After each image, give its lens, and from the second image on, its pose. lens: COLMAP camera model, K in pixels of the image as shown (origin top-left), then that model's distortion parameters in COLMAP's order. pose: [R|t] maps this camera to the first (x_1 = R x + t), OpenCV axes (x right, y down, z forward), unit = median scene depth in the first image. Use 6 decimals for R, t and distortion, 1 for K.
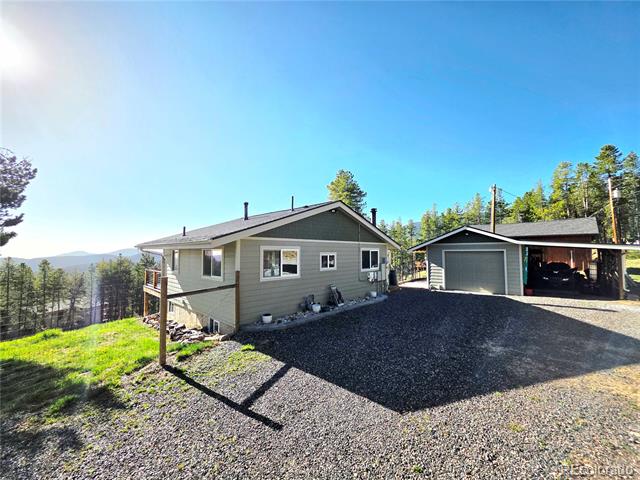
lens RADIAL K [[255.9, 0, 316.1], [0, 255.9, 240.6], [0, 0, 1]] dist [-0.000510, -0.000079]
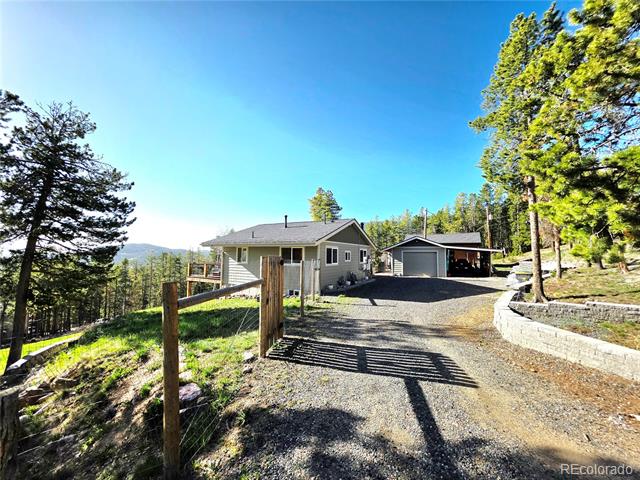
lens RADIAL K [[255.9, 0, 316.1], [0, 255.9, 240.6], [0, 0, 1]] dist [-0.000510, -0.000079]
pose [[0.965047, 0.025233, 0.260858, -0.413791], [-0.022259, 0.999649, -0.014350, 0.007648], [-0.261129, 0.008041, 0.965270, -0.370439]]
